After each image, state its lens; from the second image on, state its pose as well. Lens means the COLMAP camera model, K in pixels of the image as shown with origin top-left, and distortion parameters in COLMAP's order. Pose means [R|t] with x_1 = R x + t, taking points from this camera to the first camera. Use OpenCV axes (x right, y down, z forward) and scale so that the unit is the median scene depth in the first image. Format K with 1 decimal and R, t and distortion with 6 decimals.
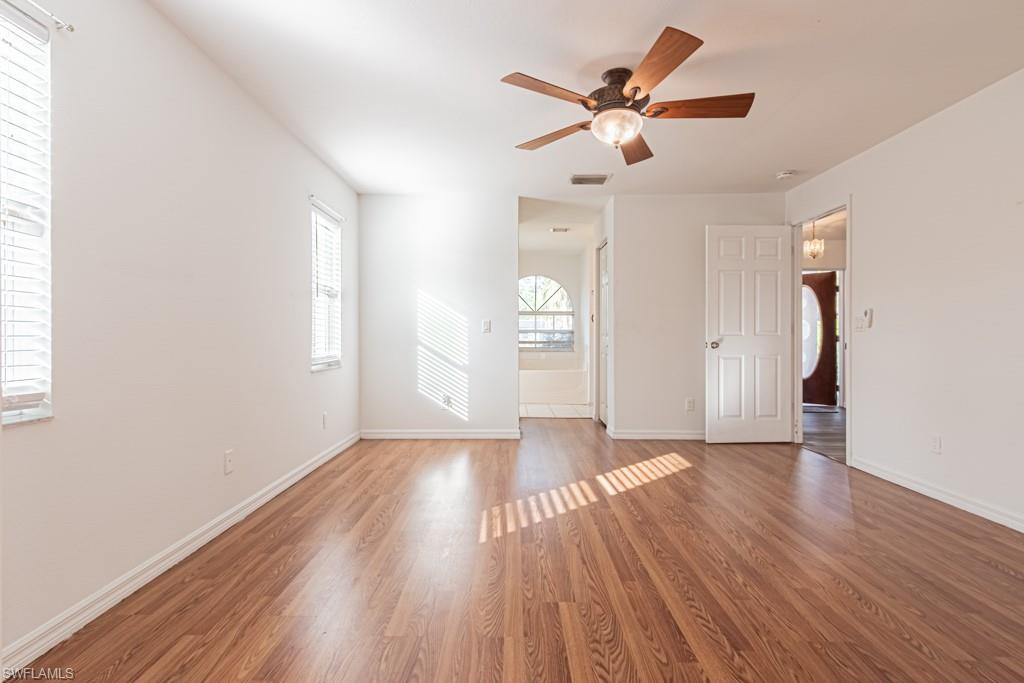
lens RADIAL K [[517.9, 0, 493.9], [0, 517.9, 338.0], [0, 0, 1]] dist [0.002795, 0.000463]
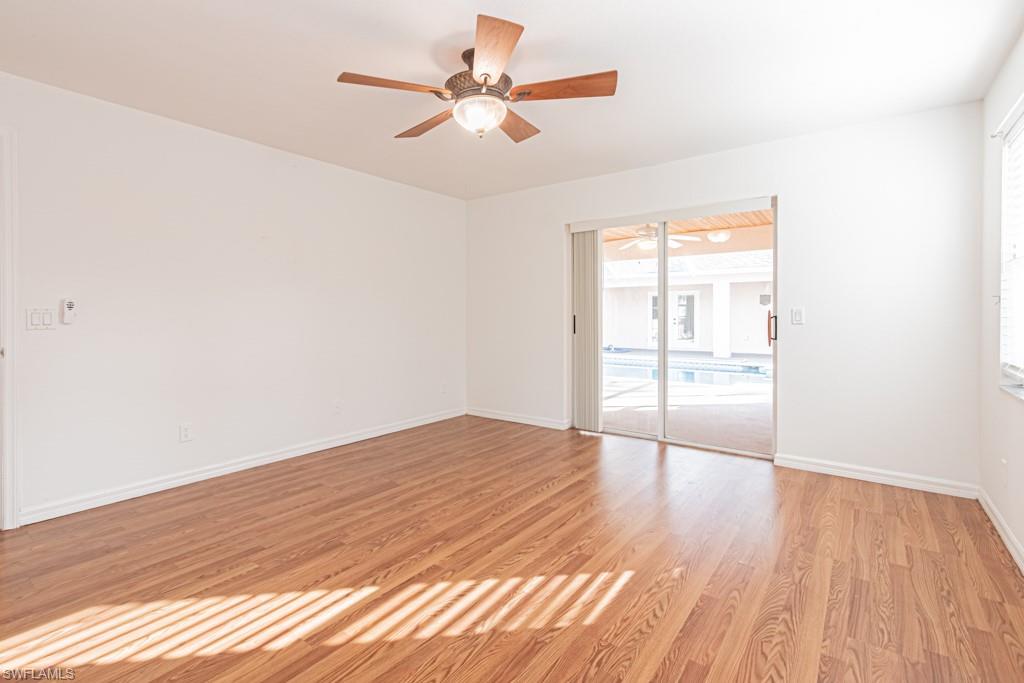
lens RADIAL K [[480.8, 0, 503.3], [0, 480.8, 320.1], [0, 0, 1]] dist [0.007350, 0.000193]
pose [[-0.820975, -0.006205, 0.570931, -0.302752], [0.003685, 0.999863, 0.016165, -0.050391], [-0.570953, 0.015375, -0.820839, 1.739873]]
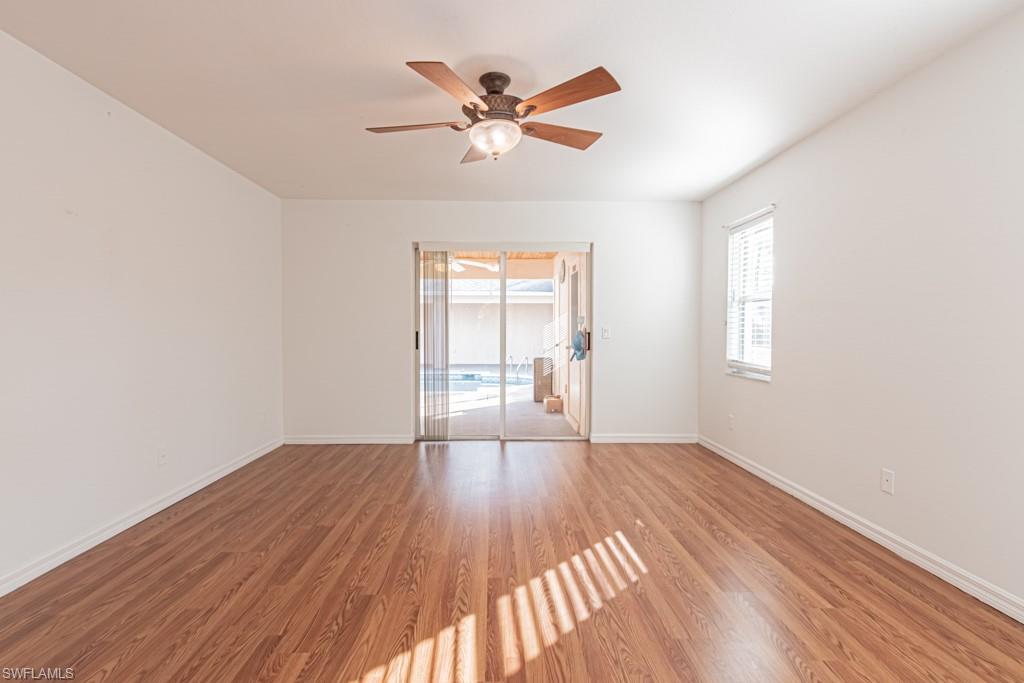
lens RADIAL K [[466.8, 0, 512.0], [0, 466.8, 341.5], [0, 0, 1]] dist [0.004238, 0.000312]
pose [[-0.997664, -0.000835, -0.068302, 0.271494], [-0.002751, 0.999605, 0.027969, -0.050451], [0.068252, 0.028092, -0.997273, 1.931323]]
